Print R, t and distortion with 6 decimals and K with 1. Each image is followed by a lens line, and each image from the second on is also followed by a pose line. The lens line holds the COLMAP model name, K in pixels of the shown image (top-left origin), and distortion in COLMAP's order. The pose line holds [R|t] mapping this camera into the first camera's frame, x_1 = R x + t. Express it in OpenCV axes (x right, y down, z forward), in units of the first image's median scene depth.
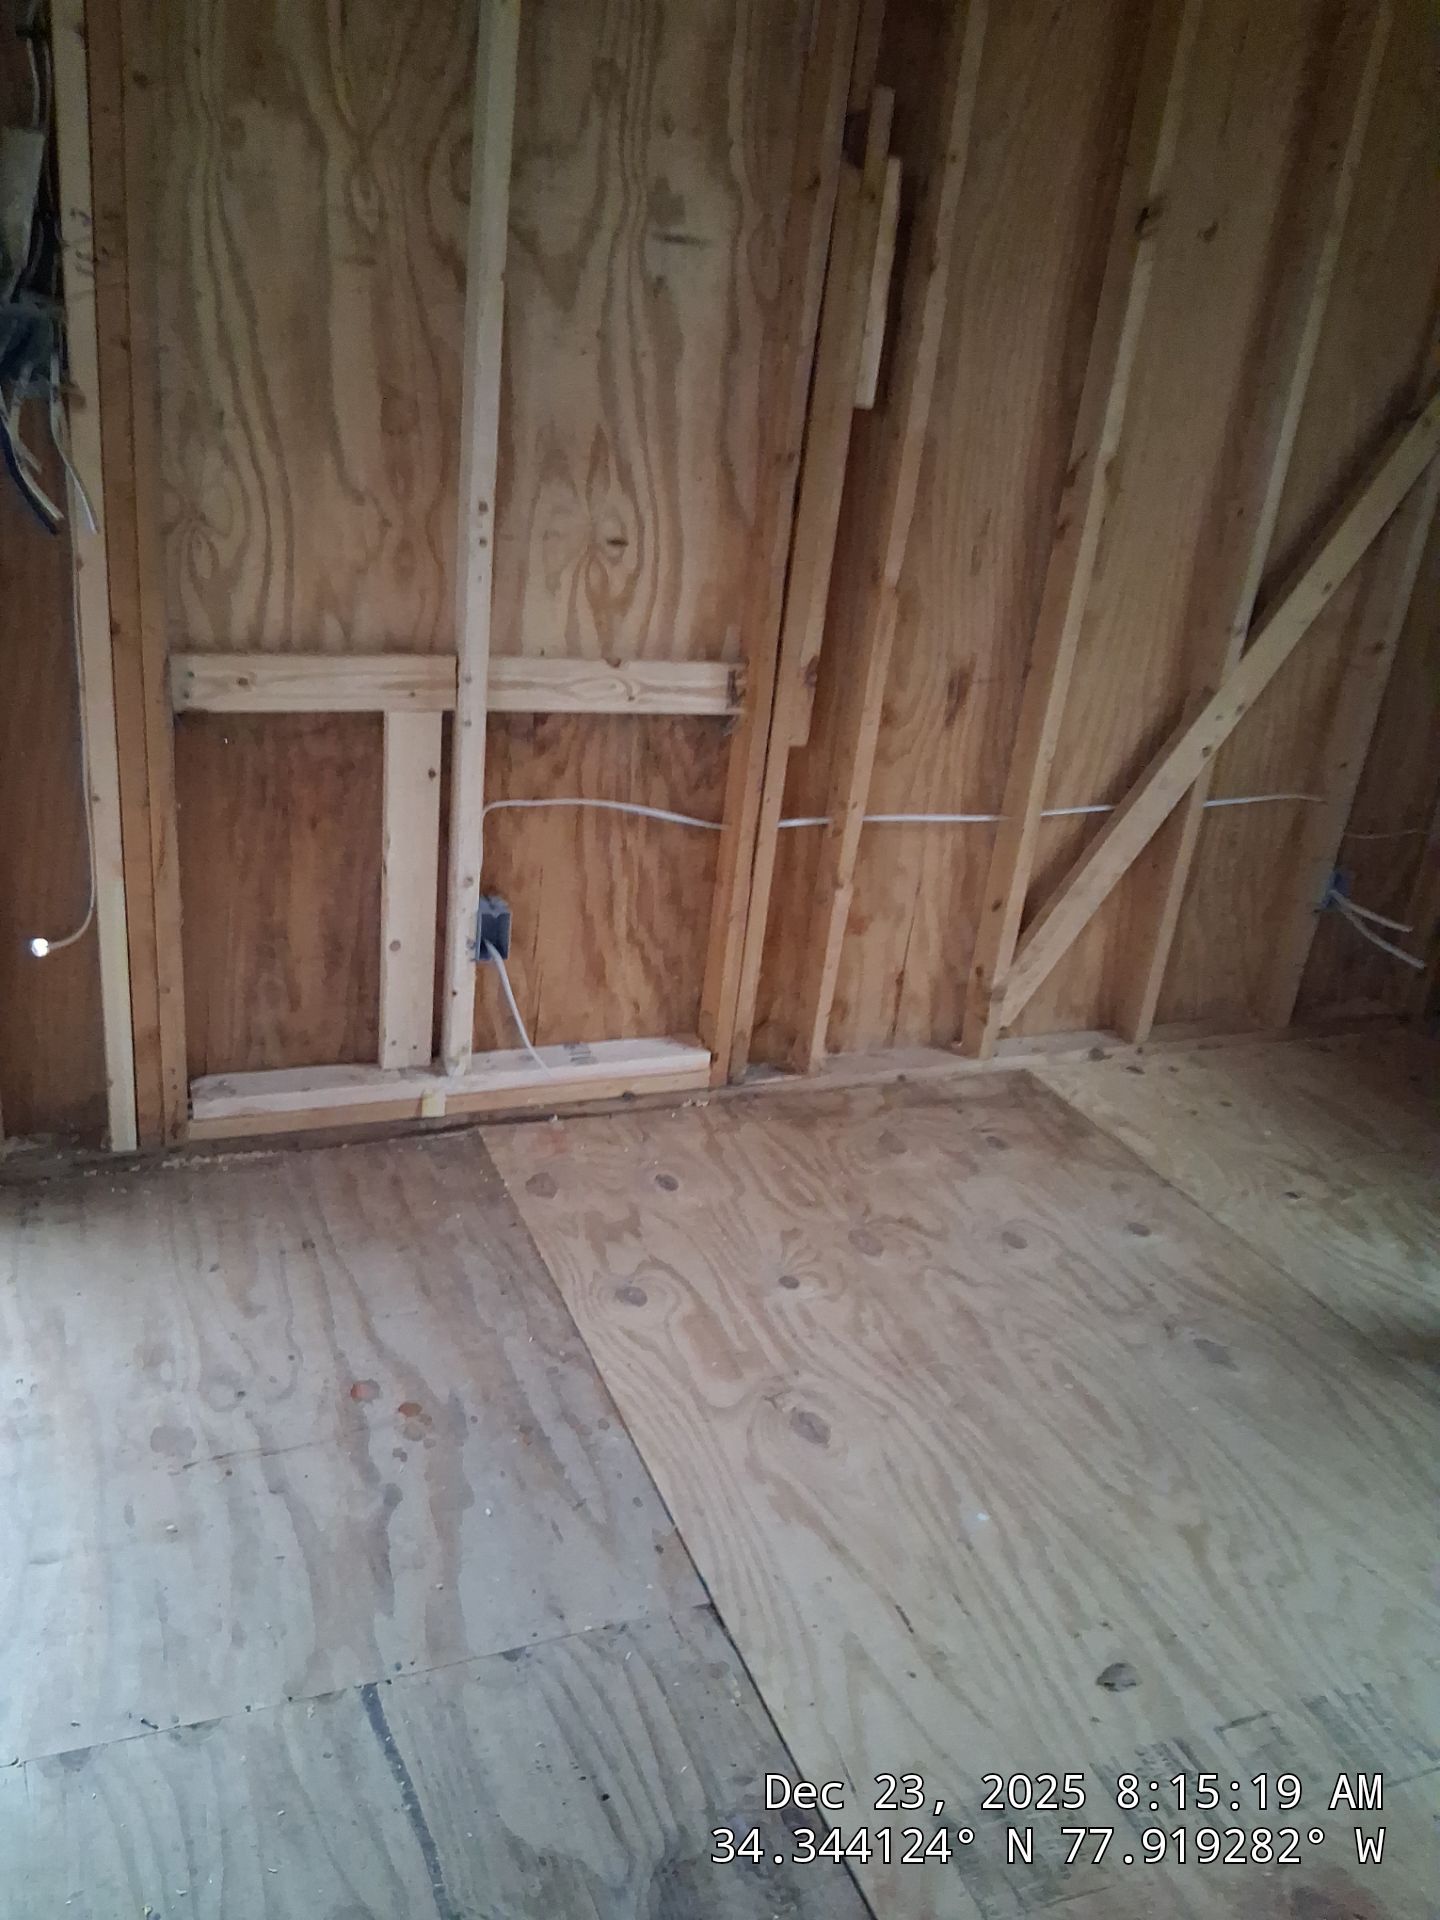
lens RADIAL K [[1449.2, 0, 710.1], [0, 1449.2, 956.2], [0, 0, 1]] dist [0.113523, -0.207248]
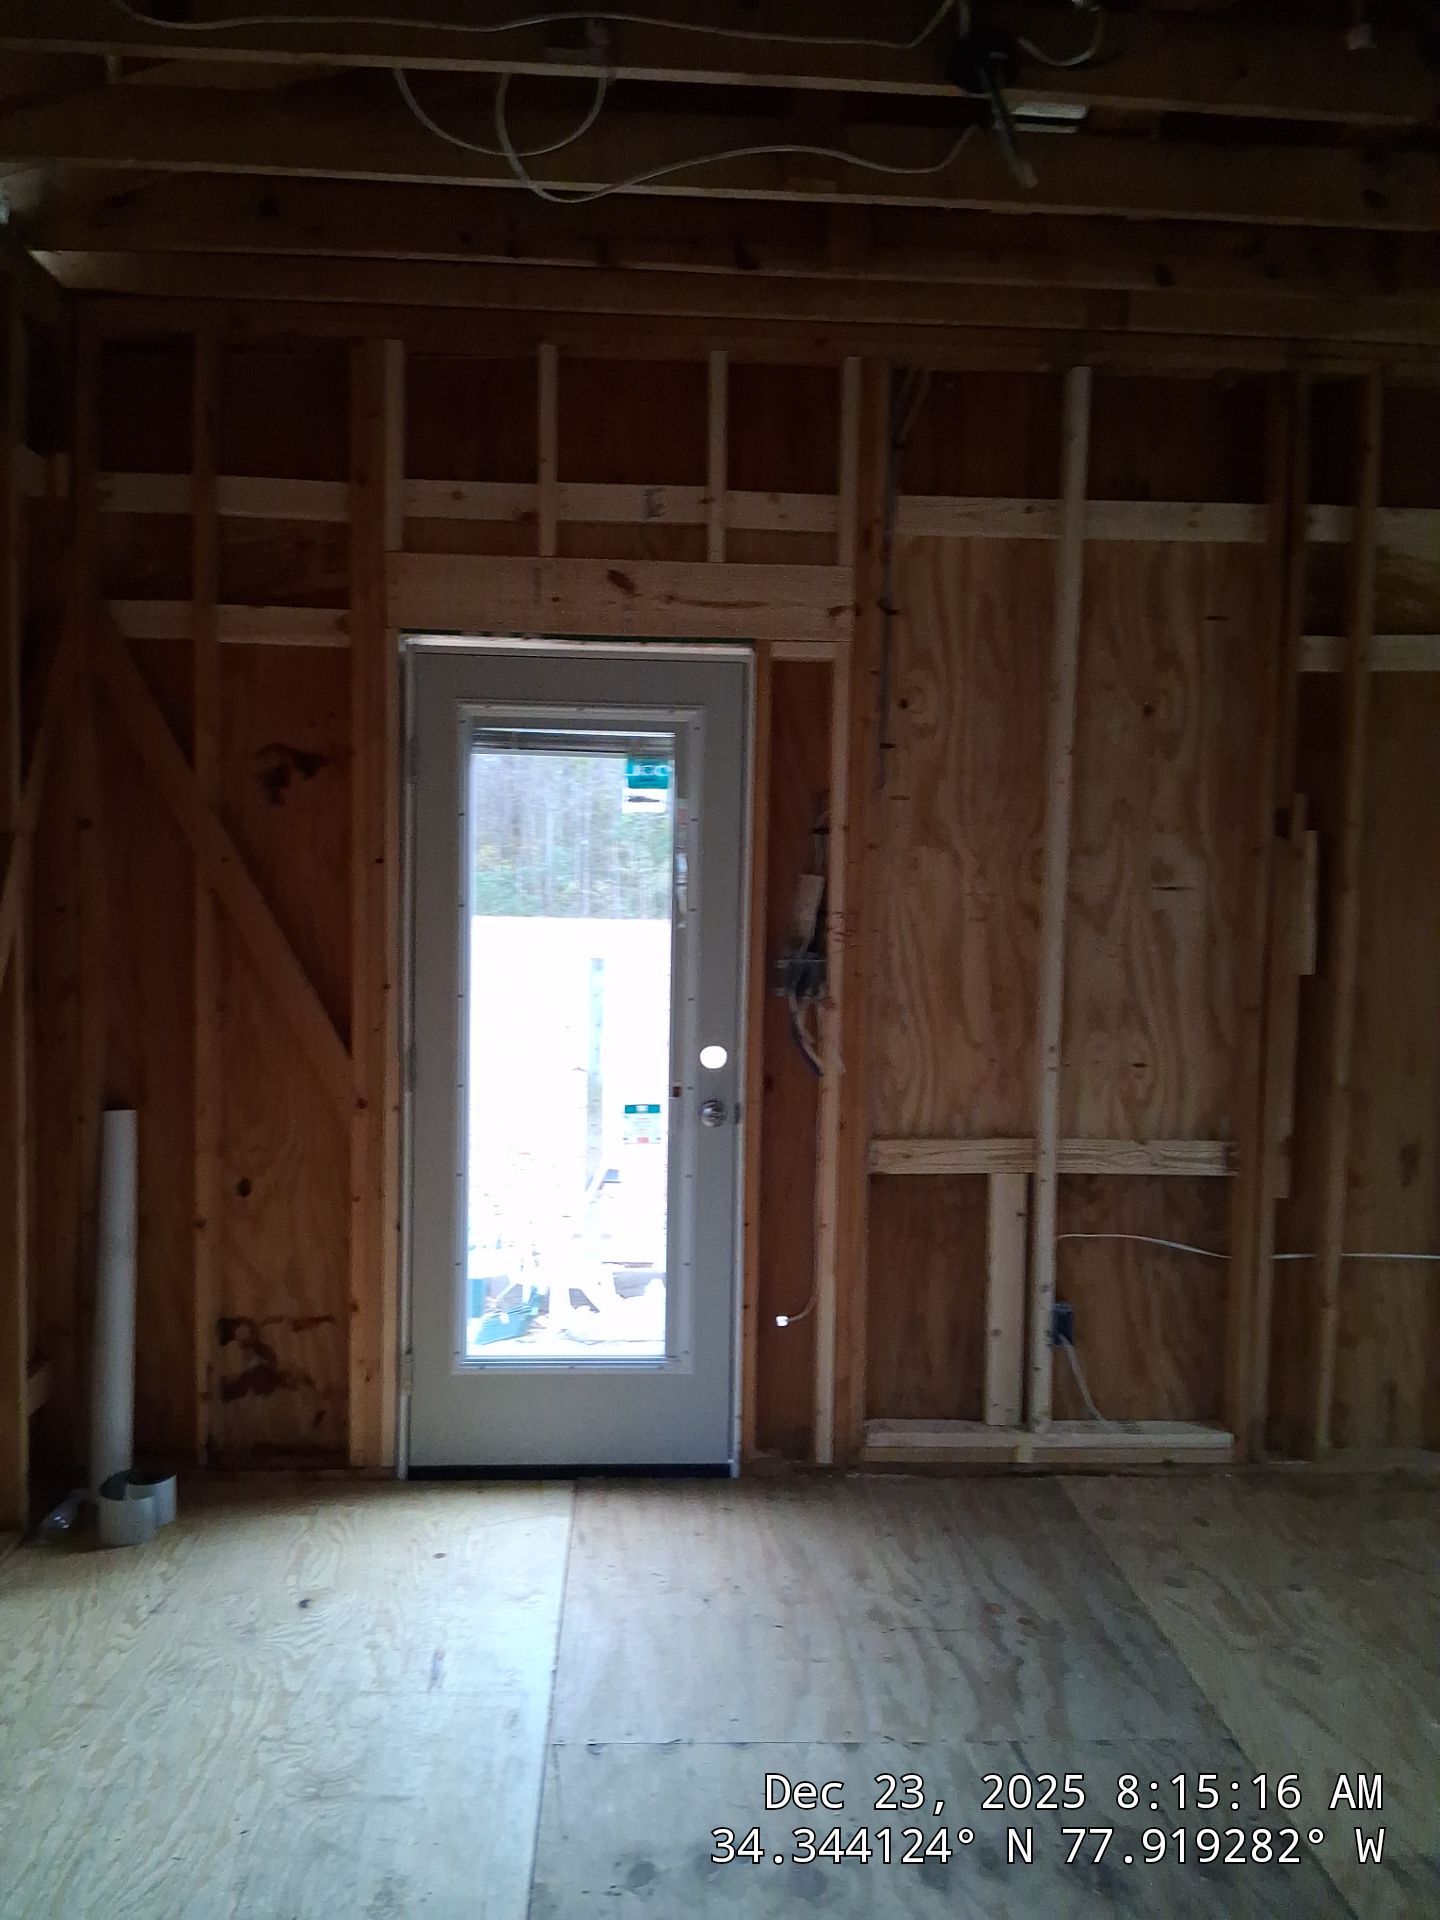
lens RADIAL K [[1449.2, 0, 710.1], [0, 1449.2, 956.2], [0, 0, 1]] dist [0.113523, -0.207248]
pose [[0.938079, -0.064782, -0.340310, 0.046179], [-0.054282, 0.942736, -0.329093, 0.149504], [0.342142, 0.327188, 0.880844, -0.585955]]
